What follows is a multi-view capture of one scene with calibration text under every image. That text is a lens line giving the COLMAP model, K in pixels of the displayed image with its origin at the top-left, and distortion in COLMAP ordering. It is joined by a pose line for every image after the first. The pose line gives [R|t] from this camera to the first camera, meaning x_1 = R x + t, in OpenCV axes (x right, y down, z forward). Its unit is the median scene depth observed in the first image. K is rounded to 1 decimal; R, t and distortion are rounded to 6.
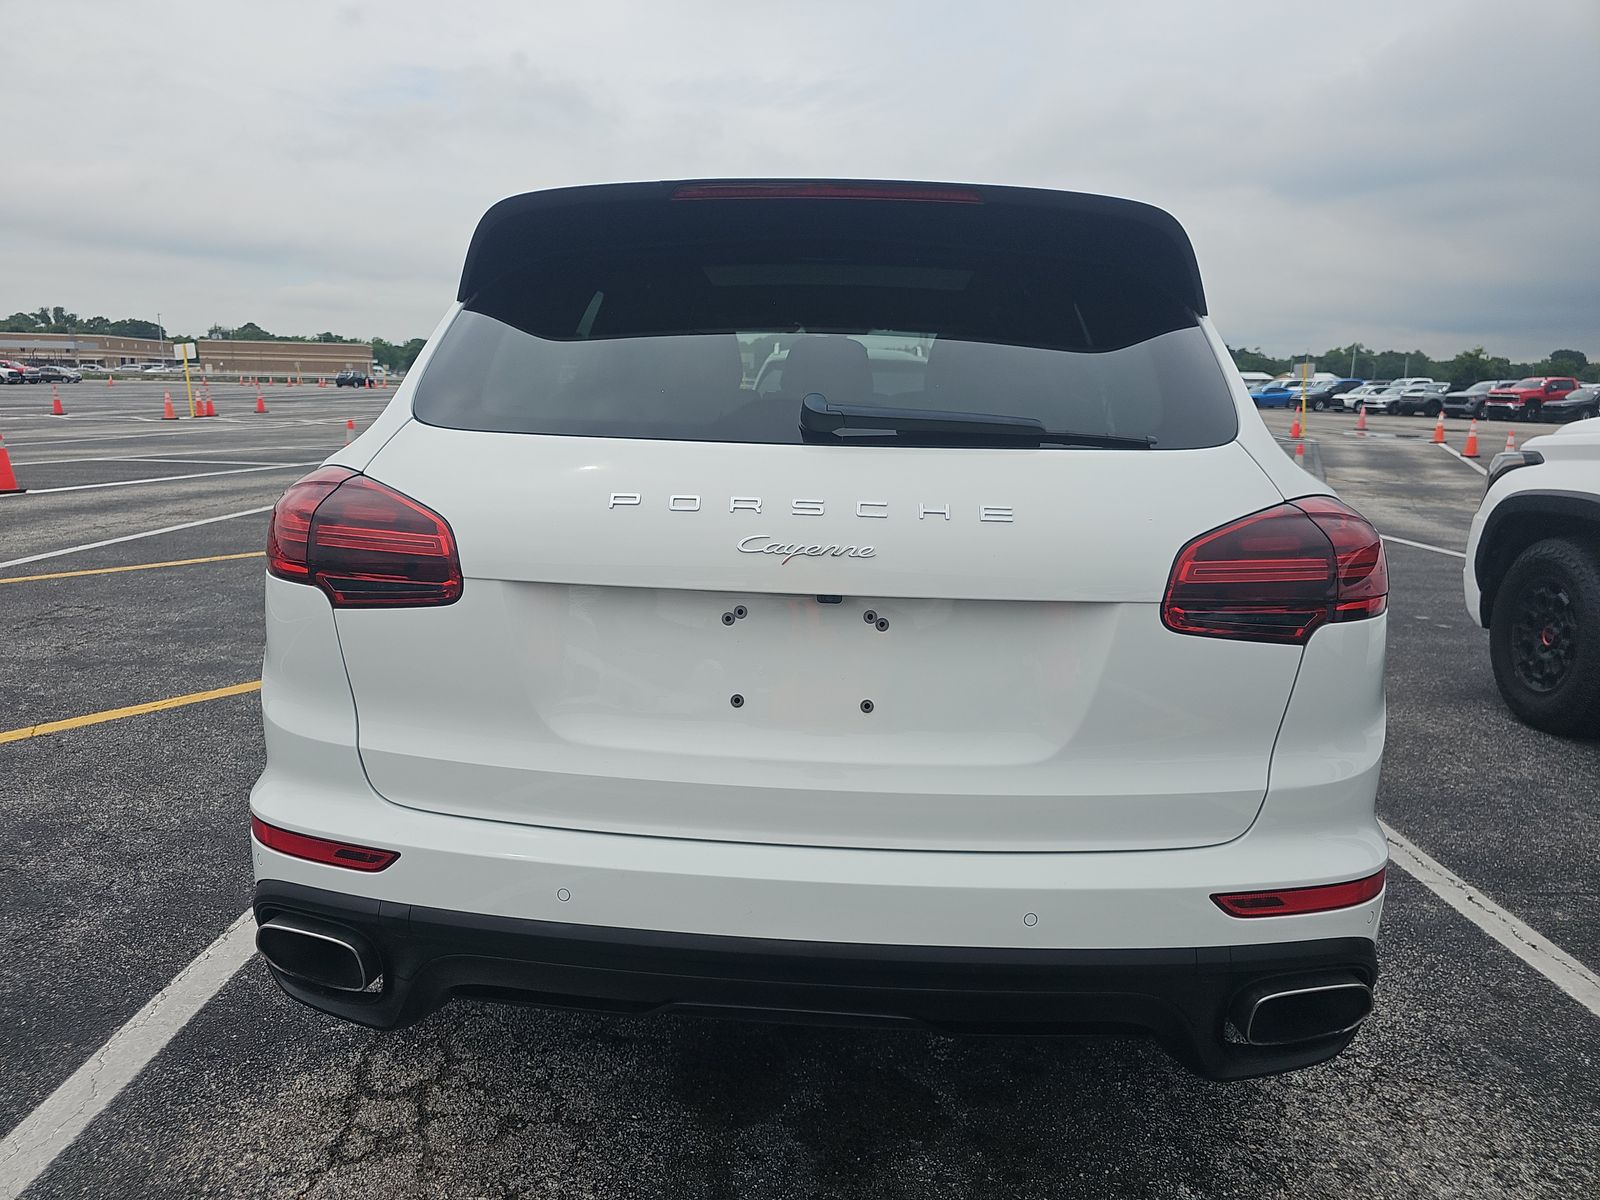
lens RADIAL K [[1085.2, 0, 810.5], [0, 1085.2, 645.8], [0, 0, 1]] dist [0.034088, -0.027288]
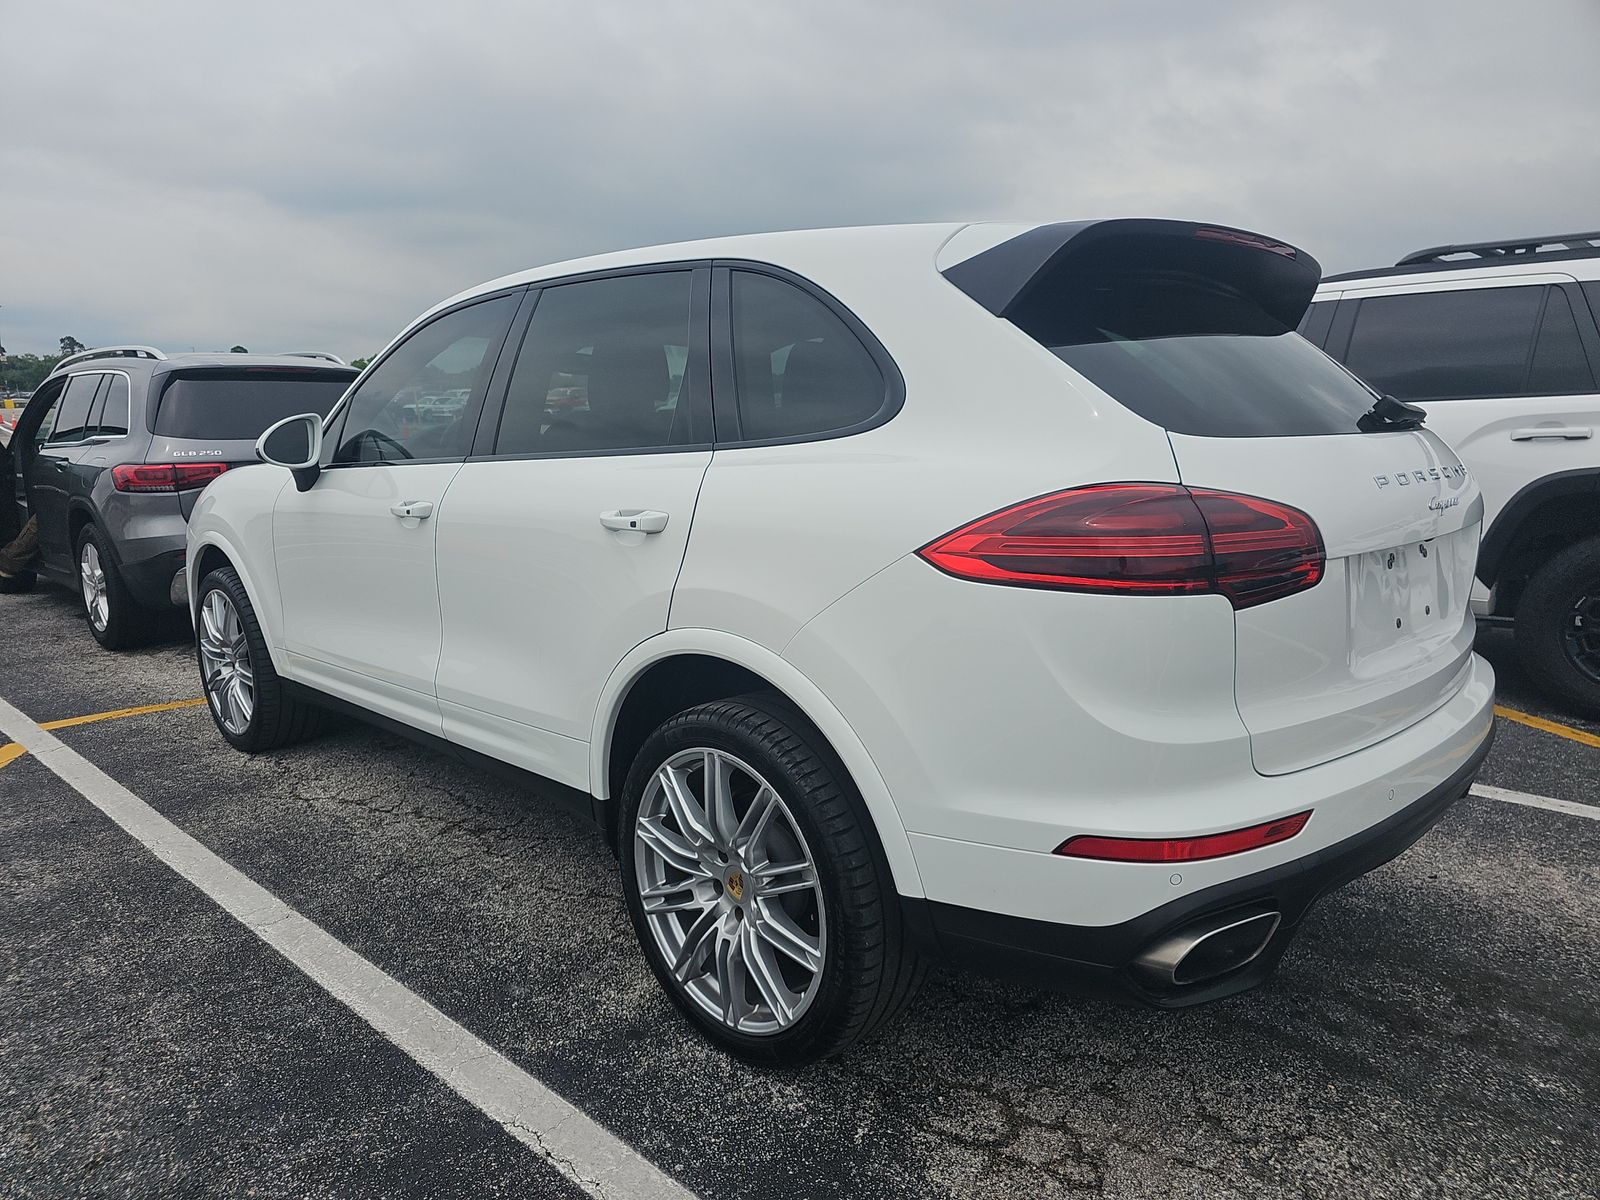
lens RADIAL K [[1085.2, 0, 810.5], [0, 1085.2, 645.8], [0, 0, 1]] dist [0.034088, -0.027288]
pose [[0.644371, -0.183705, 0.742320, -1.117824], [0.190714, 0.978649, 0.076641, -0.108863], [-0.740550, 0.092186, 0.665648, 0.458165]]
